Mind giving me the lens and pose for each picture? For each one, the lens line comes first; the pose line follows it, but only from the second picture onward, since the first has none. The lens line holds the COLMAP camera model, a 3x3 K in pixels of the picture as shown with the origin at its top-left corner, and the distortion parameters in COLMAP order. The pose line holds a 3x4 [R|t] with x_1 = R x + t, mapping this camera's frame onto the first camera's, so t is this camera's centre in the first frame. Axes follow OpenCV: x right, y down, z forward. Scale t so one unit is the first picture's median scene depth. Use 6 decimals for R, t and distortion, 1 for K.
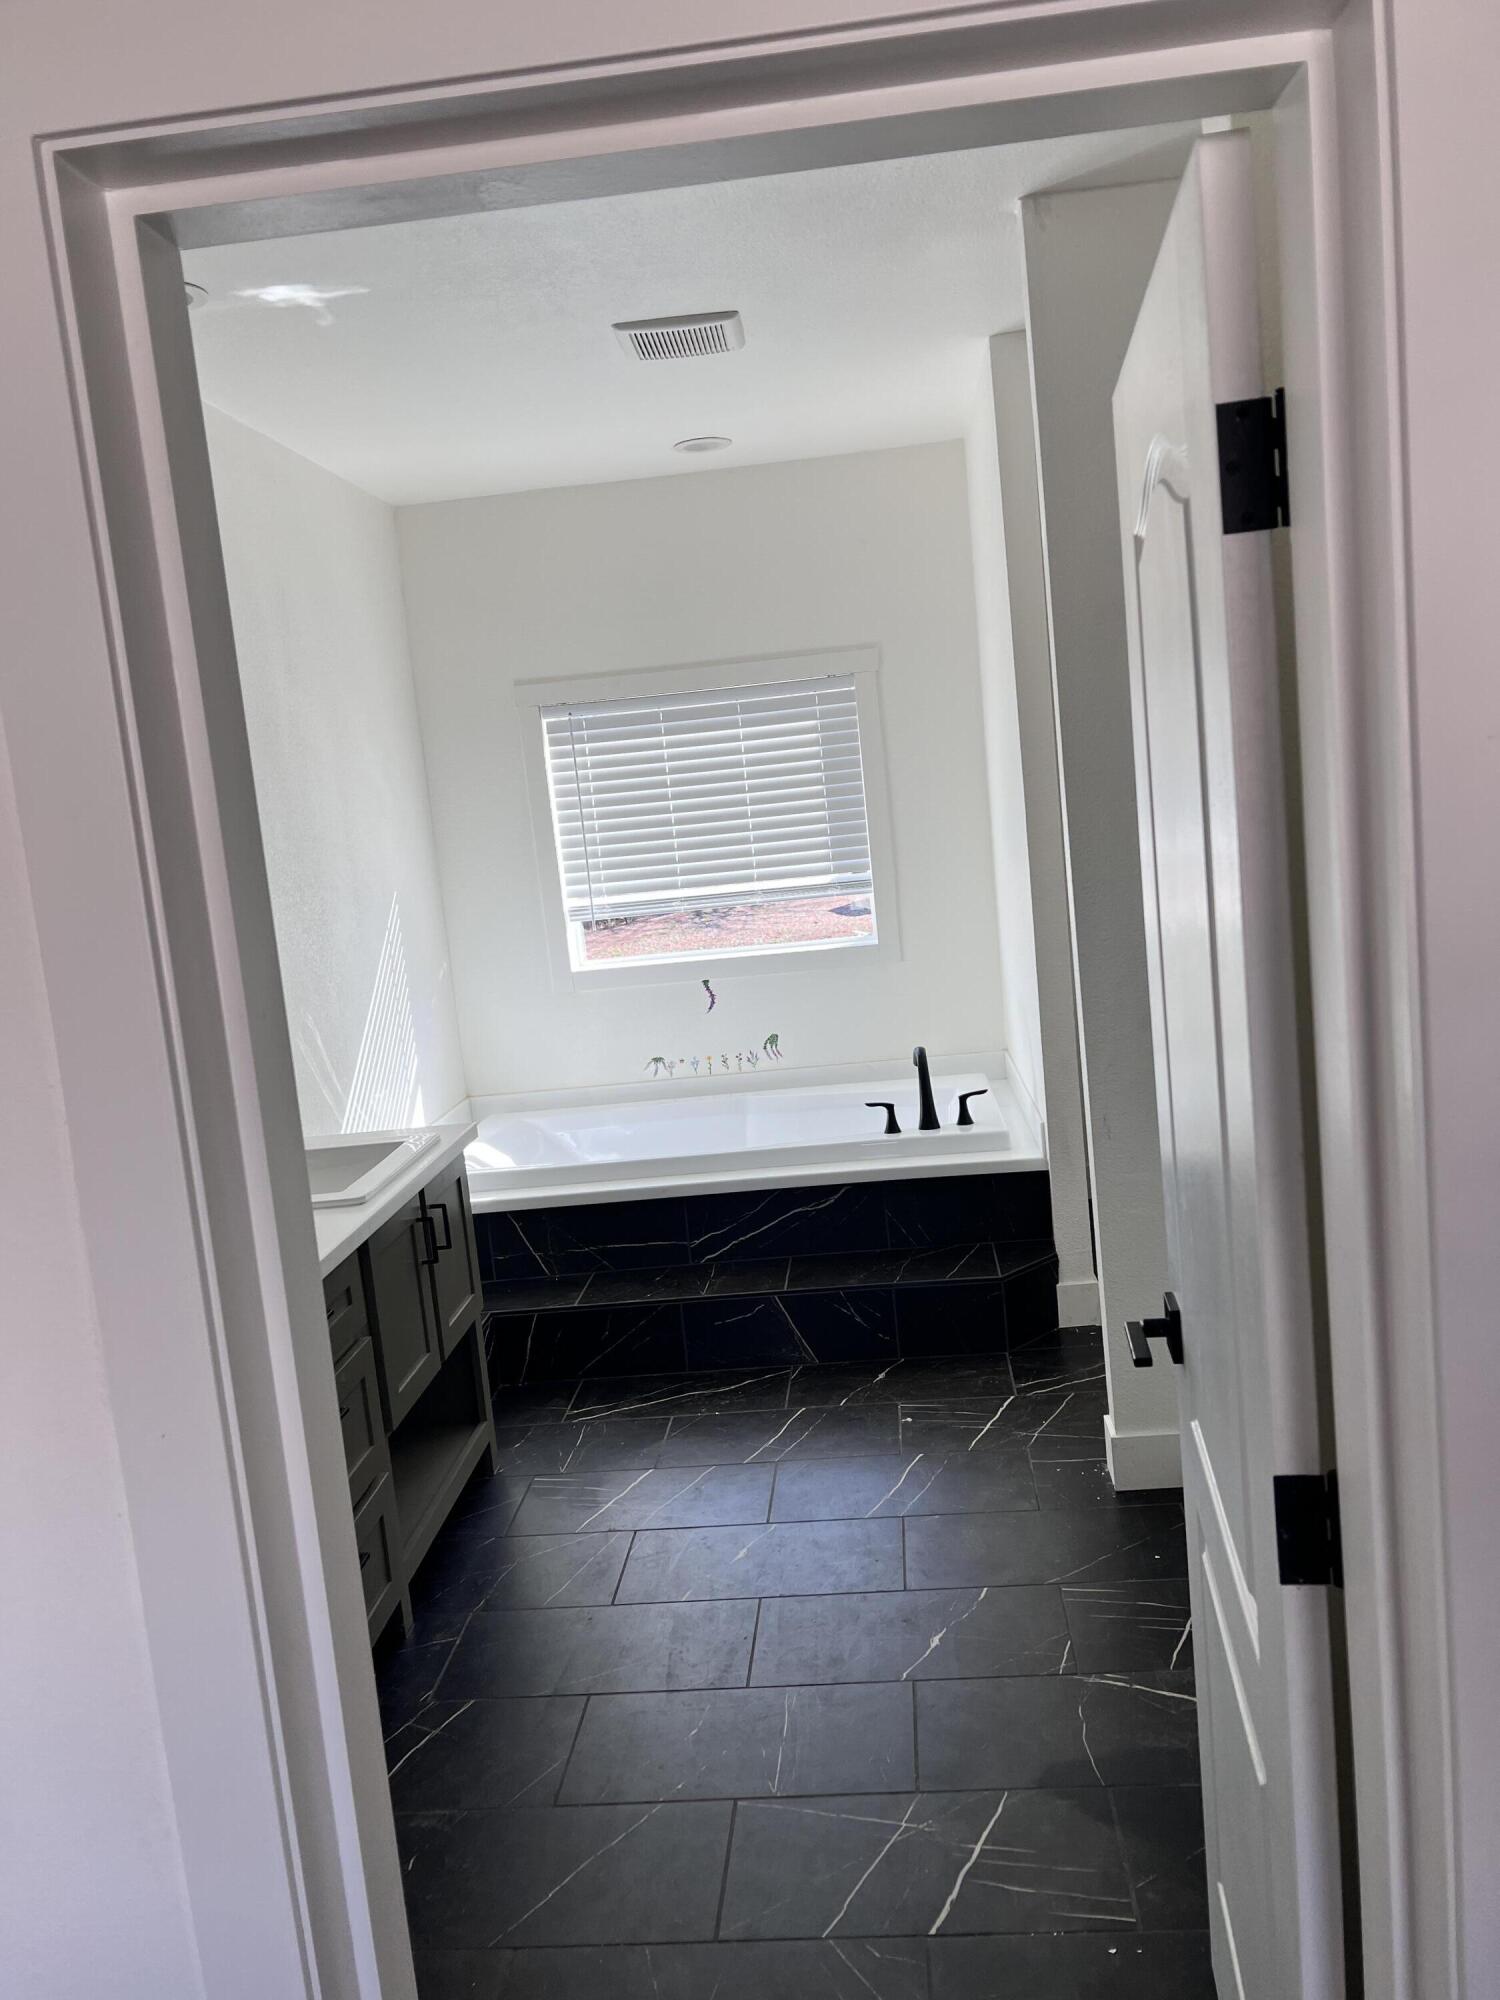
lens RADIAL K [[1498.4, 0, 755.7], [0, 1498.4, 991.6], [0, 0, 1]] dist [0.031226, -0.007272]
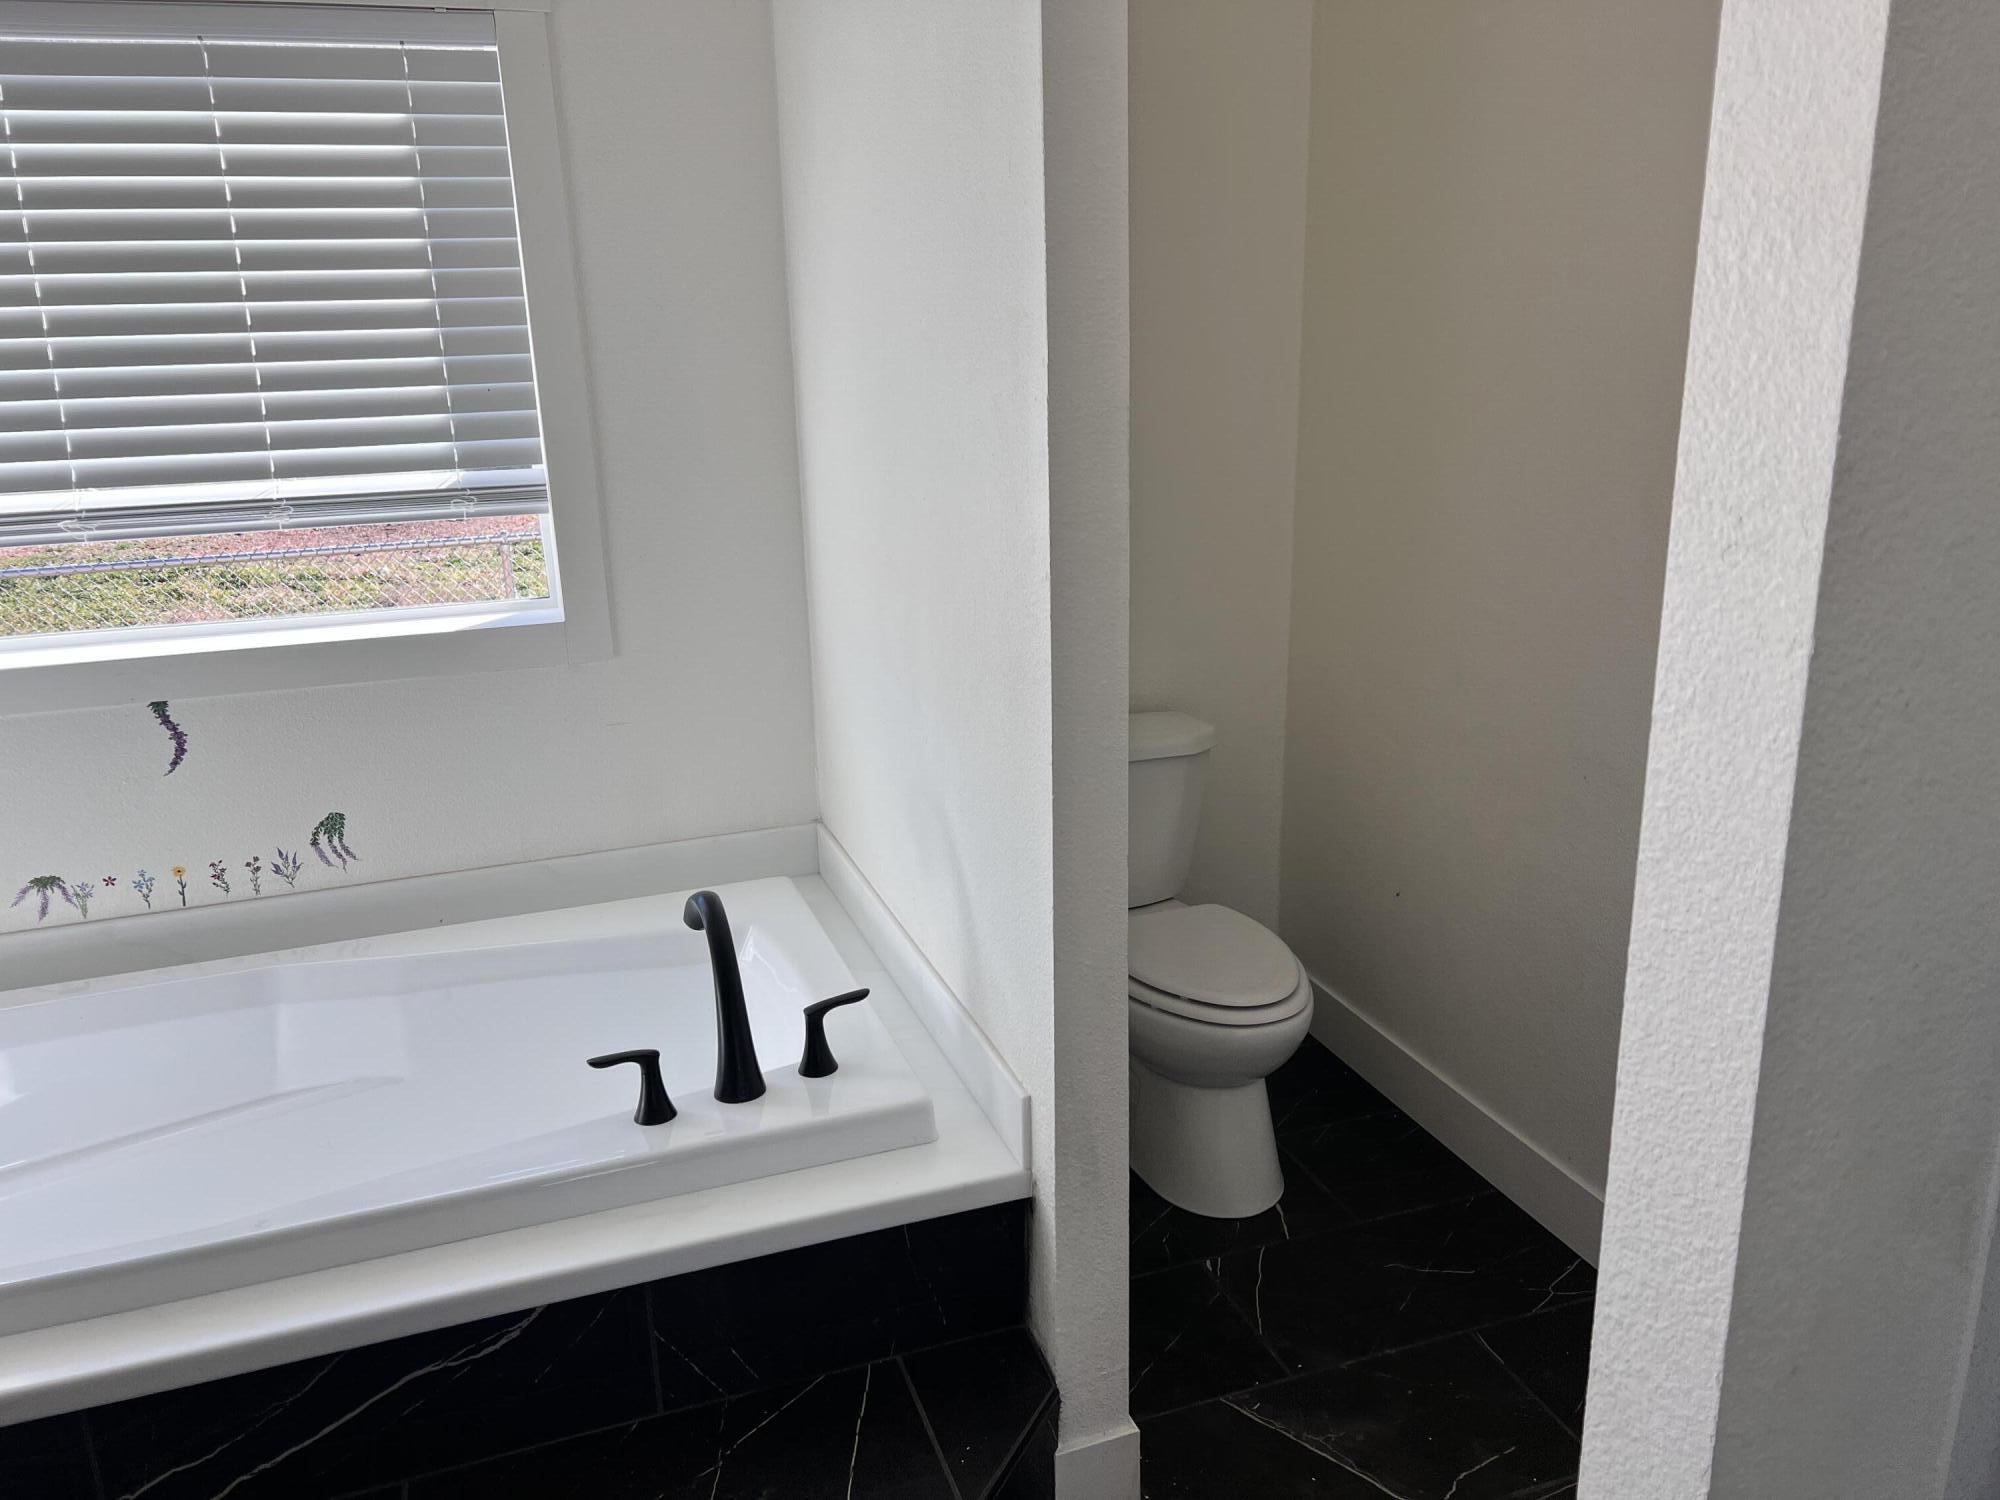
lens RADIAL K [[1498.4, 0, 980.3], [0, 1498.4, 763.8], [0, 0, 1]] dist [0.031226, -0.007272]
pose [[0.916430, -0.041097, 0.398079, 0.010457], [-0.007393, 0.992805, 0.119516, -0.044939], [-0.400127, -0.112471, 0.909532, 0.502864]]
